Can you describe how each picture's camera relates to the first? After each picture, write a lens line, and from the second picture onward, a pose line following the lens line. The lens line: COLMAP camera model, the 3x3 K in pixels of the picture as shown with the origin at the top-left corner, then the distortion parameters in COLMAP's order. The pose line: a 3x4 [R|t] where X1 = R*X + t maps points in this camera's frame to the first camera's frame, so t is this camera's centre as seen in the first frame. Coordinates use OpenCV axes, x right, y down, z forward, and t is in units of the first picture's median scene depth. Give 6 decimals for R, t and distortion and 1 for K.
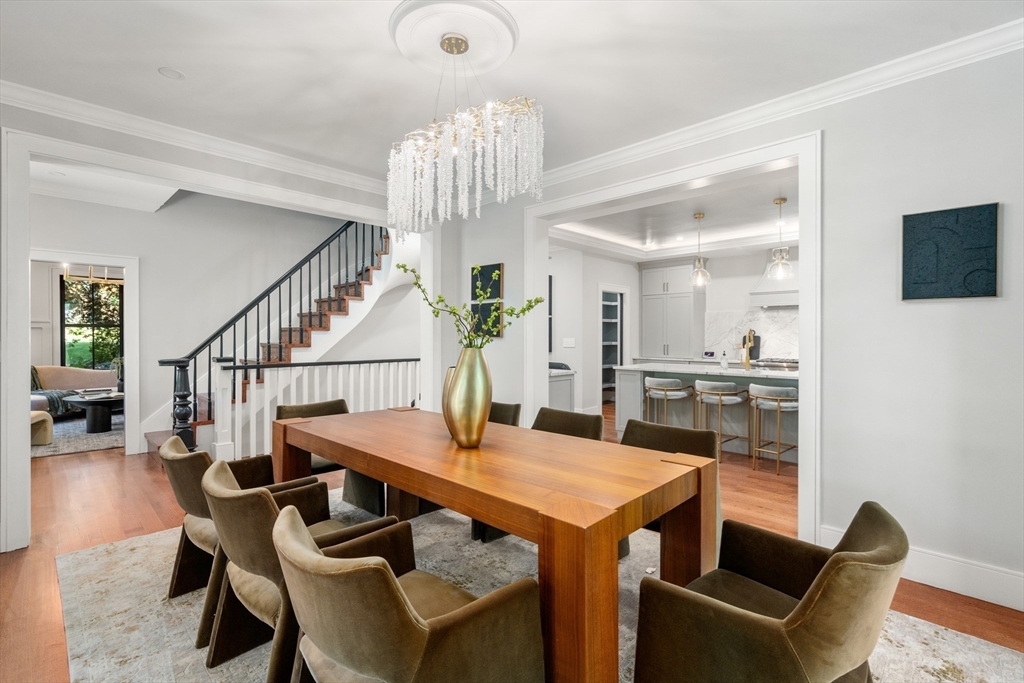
lens RADIAL K [[472.0, 0, 506.2], [0, 472.0, 340.3], [0, 0, 1]] dist [-0.003965, -0.000390]
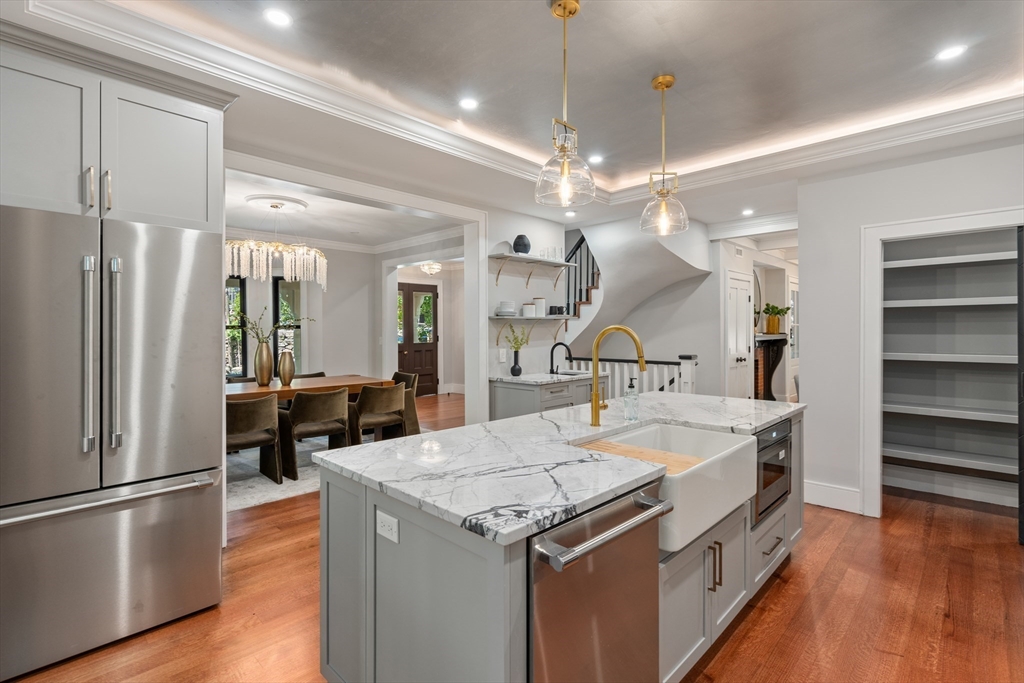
lens RADIAL K [[472.0, 0, 513.6], [0, 472.0, 334.4], [0, 0, 1]] dist [-0.003965, -0.000390]
pose [[0.002325, 0.009911, -0.999948, 0.675169], [0.010475, 0.999896, 0.009935, -0.021652], [0.999942, -0.010498, 0.002221, 0.657802]]
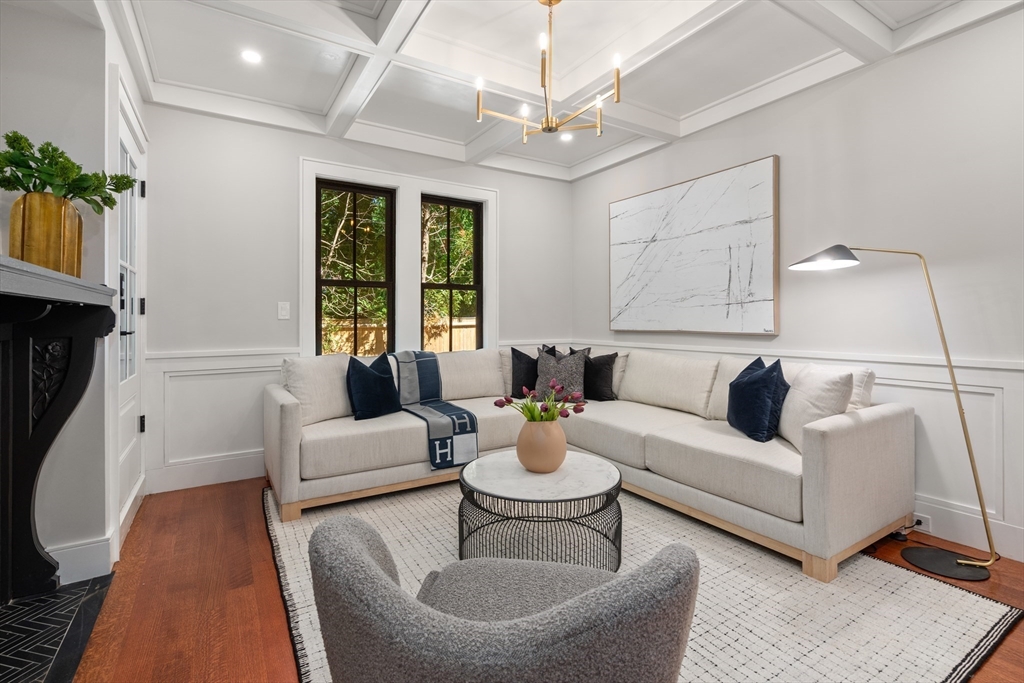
lens RADIAL K [[472.0, 0, 508.4], [0, 472.0, 316.2], [0, 0, 1]] dist [-0.003965, -0.000390]
pose [[0.969641, -0.002182, -0.244524, -0.205975], [0.001522, 0.999995, -0.002889, 0.015338], [0.244529, 0.002429, 0.969639, 1.128376]]
